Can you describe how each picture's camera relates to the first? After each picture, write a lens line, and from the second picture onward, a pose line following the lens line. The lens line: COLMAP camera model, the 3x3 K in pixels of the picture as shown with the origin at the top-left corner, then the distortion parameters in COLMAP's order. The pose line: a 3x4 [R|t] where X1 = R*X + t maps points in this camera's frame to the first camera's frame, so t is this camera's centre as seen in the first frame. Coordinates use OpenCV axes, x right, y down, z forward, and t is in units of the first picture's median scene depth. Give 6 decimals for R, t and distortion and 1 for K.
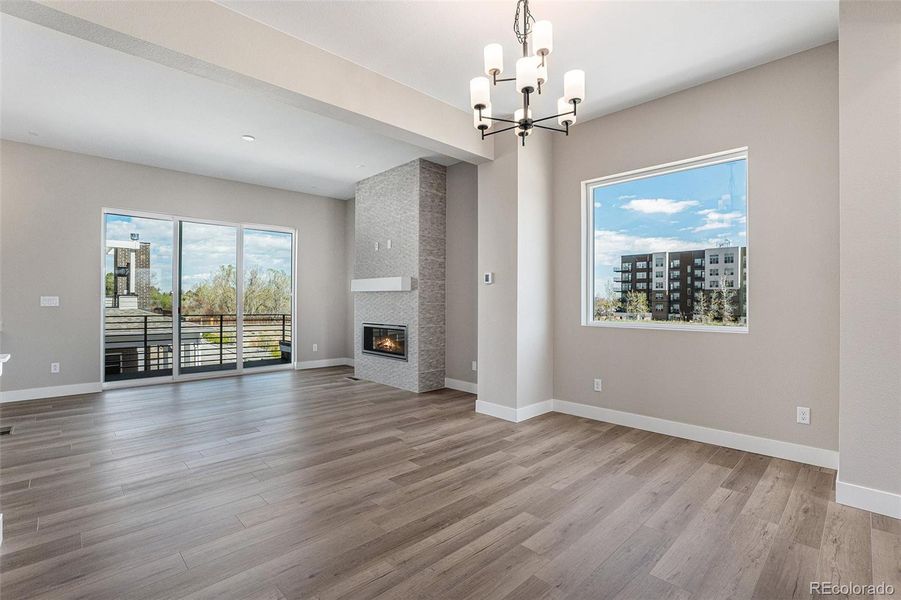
lens RADIAL K [[423.2, 0, 450.0], [0, 423.2, 299.0], [0, 0, 1]] dist [-0.026297, 0.002409]
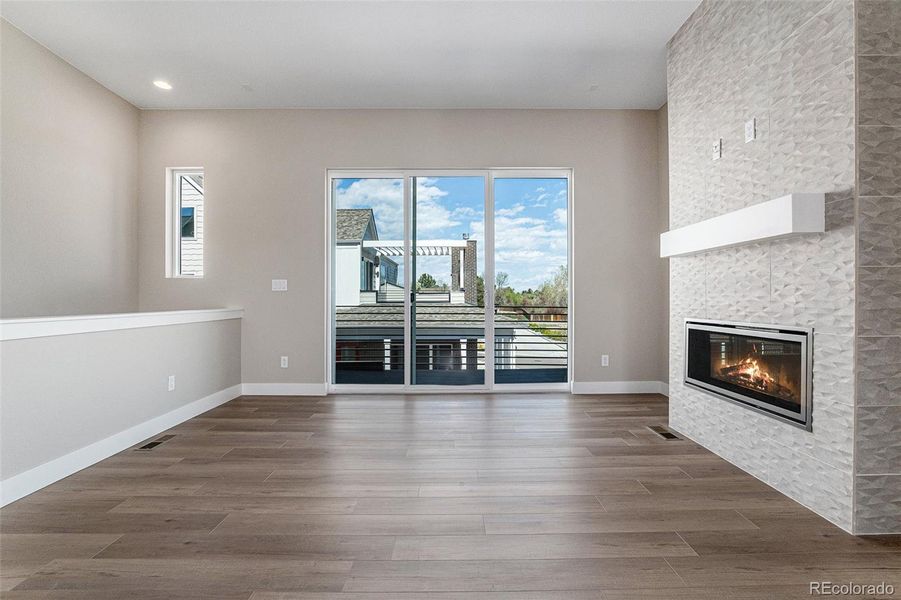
lens RADIAL K [[423.2, 0, 451.6], [0, 423.2, 300.7], [0, 0, 1]] dist [-0.026297, 0.002409]
pose [[0.722426, -0.002635, -0.691443, -0.029212], [0.008231, 0.999955, 0.004789, 0.012209], [0.691399, -0.009150, 0.722415, 0.200593]]
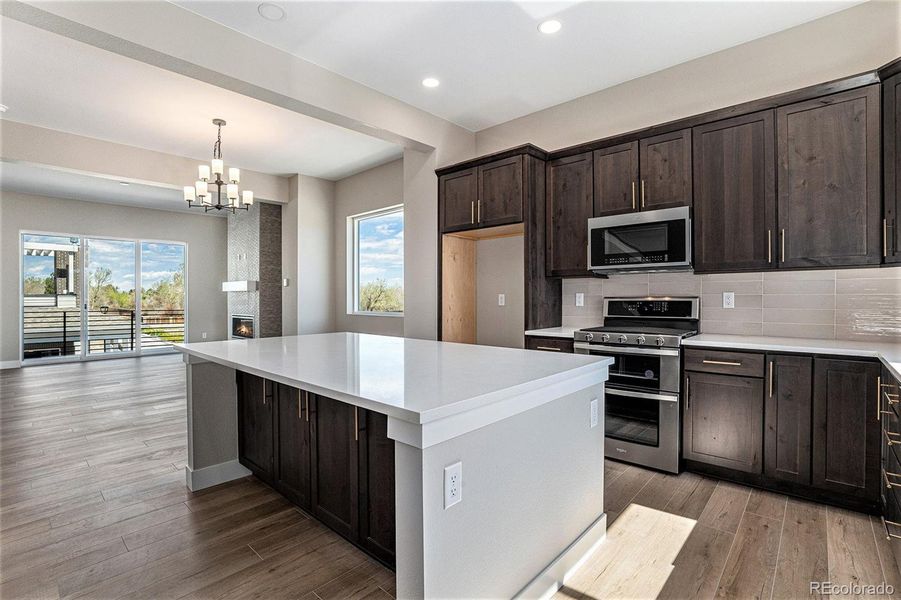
lens RADIAL K [[423.2, 0, 453.6], [0, 423.2, 298.3], [0, 0, 1]] dist [-0.026297, 0.002409]
pose [[0.997880, -0.007097, 0.064695, 0.171541], [0.006688, 0.999956, 0.006534, 0.000427], [-0.064738, -0.006088, 0.997884, -0.151528]]
